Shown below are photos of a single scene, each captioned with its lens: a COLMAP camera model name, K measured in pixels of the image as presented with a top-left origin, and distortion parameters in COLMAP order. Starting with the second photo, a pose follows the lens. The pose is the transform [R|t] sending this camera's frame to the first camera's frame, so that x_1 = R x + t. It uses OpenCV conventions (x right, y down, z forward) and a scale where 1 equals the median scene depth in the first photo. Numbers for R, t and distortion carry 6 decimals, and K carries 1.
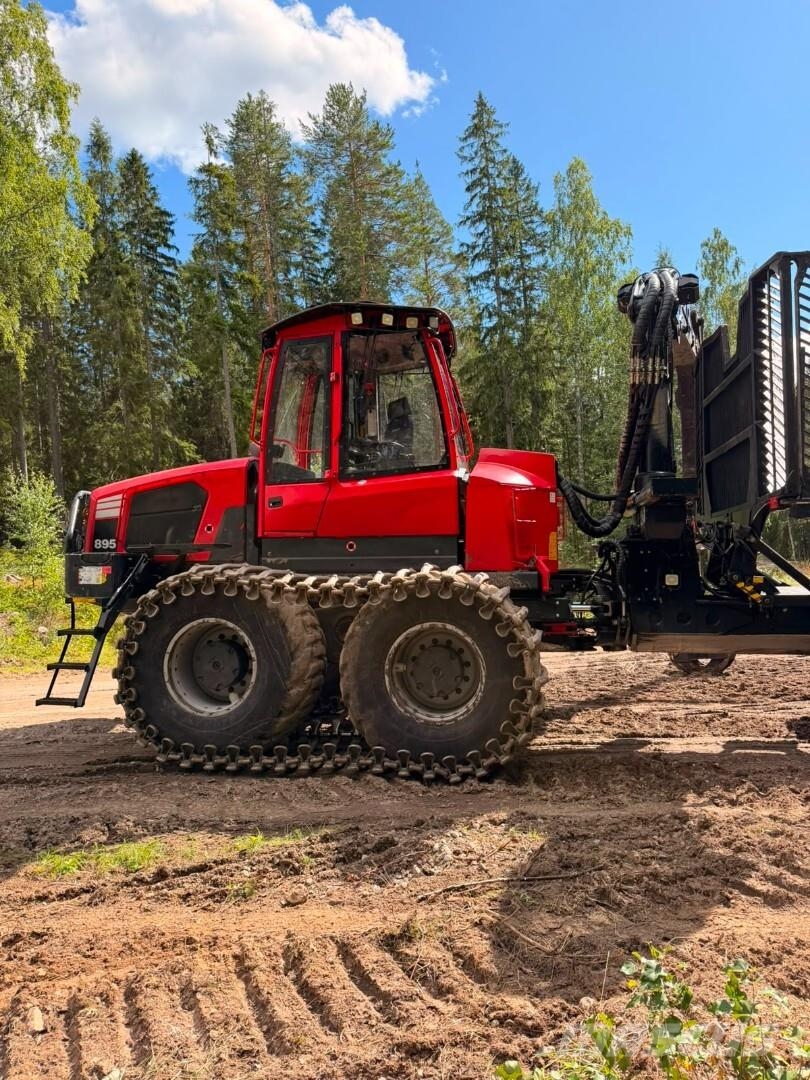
lens RADIAL K [[739.9, 0, 408.3], [0, 739.9, 543.8], [0, 0, 1]] dist [0.015232, -0.026139]
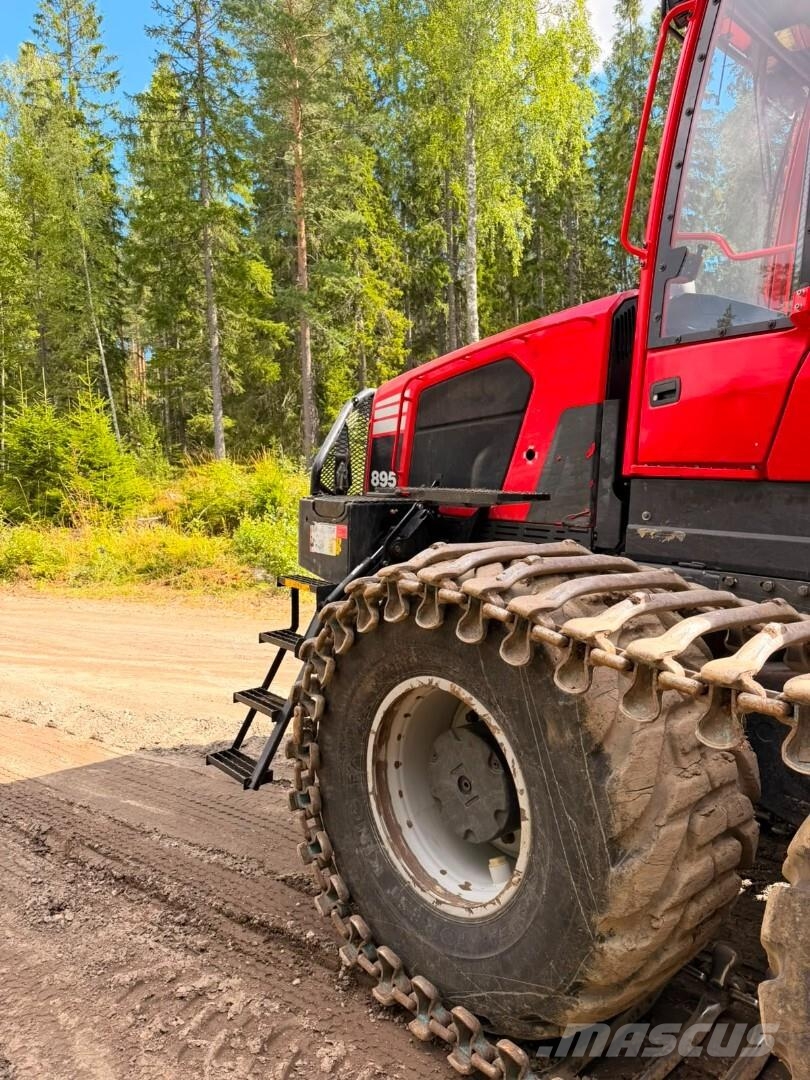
lens RADIAL K [[739.9, 0, 395.0], [0, 739.9, 528.9], [0, 0, 1]] dist [0.015232, -0.026139]
pose [[0.755244, 0.071964, -0.651481, -0.047397], [0.001621, 0.993746, 0.111651, -0.067919], [0.655442, -0.085380, 0.750404, 1.491031]]
